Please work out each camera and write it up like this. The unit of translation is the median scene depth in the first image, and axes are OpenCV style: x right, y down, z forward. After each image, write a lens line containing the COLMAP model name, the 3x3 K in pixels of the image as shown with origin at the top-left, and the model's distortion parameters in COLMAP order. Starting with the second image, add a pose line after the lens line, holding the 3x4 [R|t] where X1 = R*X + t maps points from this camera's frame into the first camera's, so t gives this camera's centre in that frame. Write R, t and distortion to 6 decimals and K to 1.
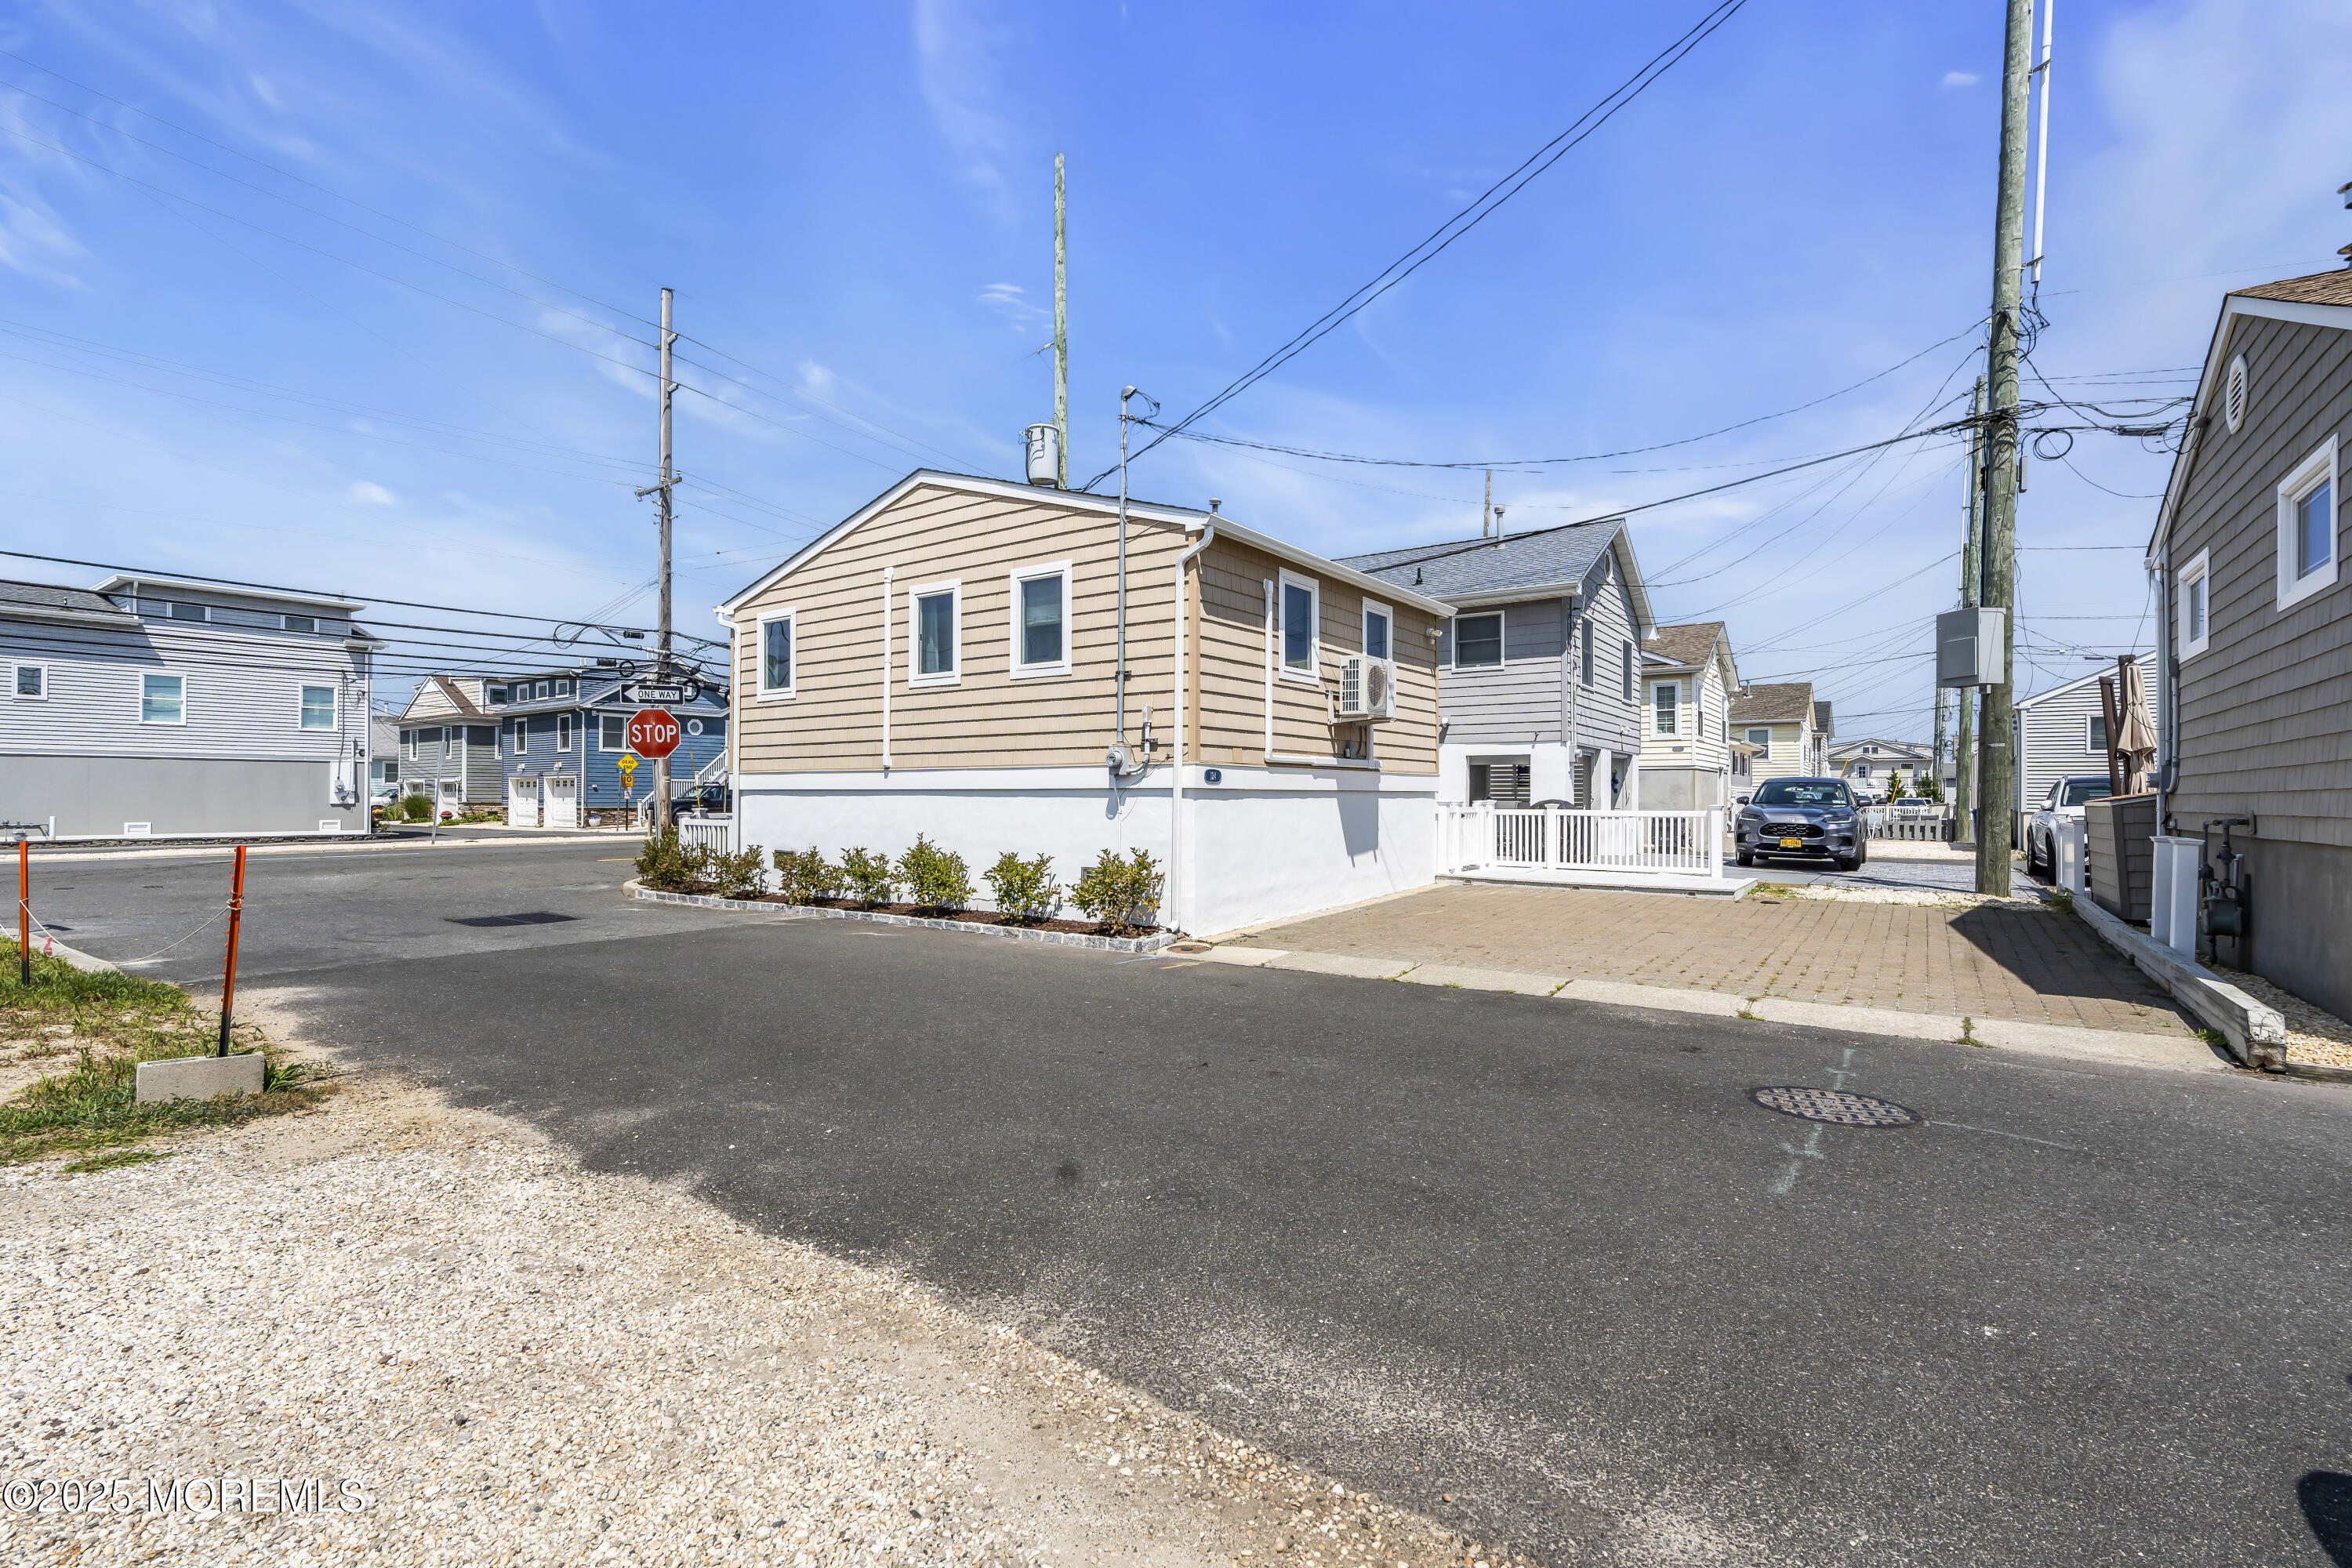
lens RADIAL K [[1063.5, 0, 1172.4], [0, 1063.5, 800.8], [0, 0, 1]] dist [0.000676, 0.000071]
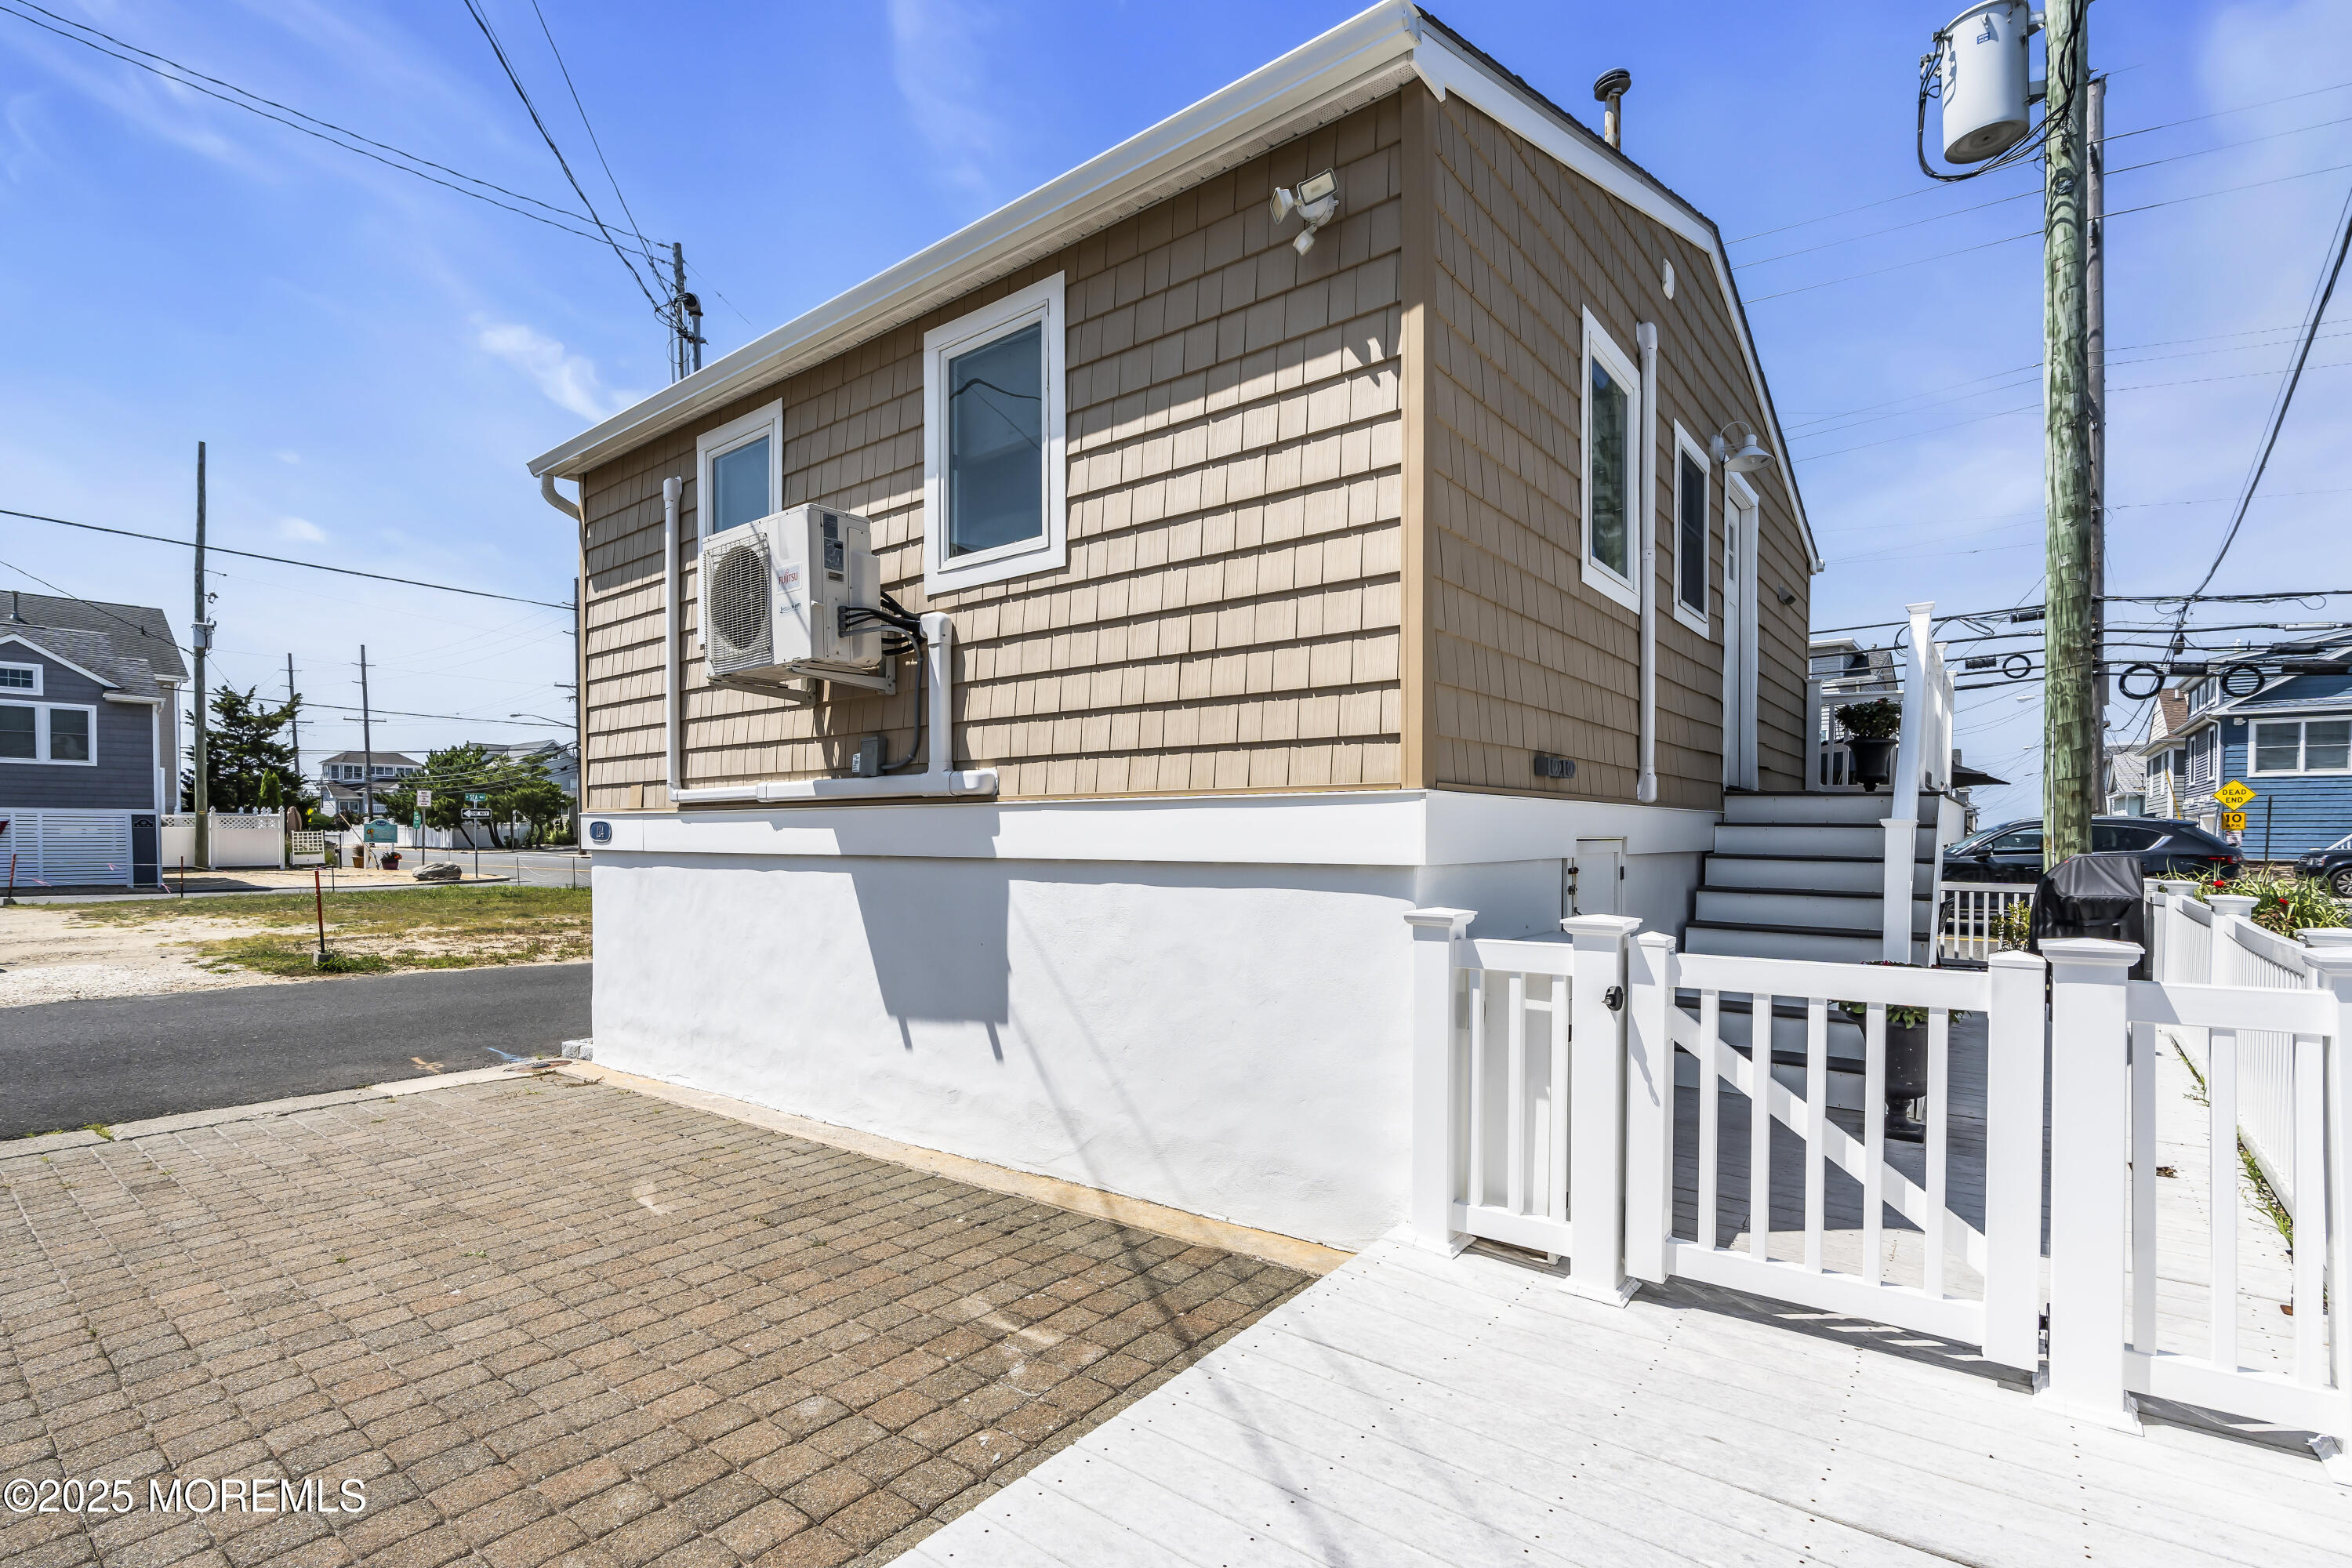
lens RADIAL K [[1063.5, 0, 1172.4], [0, 1063.5, 800.8], [0, 0, 1]] dist [0.000676, 0.000071]
pose [[-0.047281, -0.033895, -0.998306, 0.491073], [-0.005263, 0.999419, -0.033684, -0.017133], [0.998868, 0.003662, -0.047432, 1.058831]]
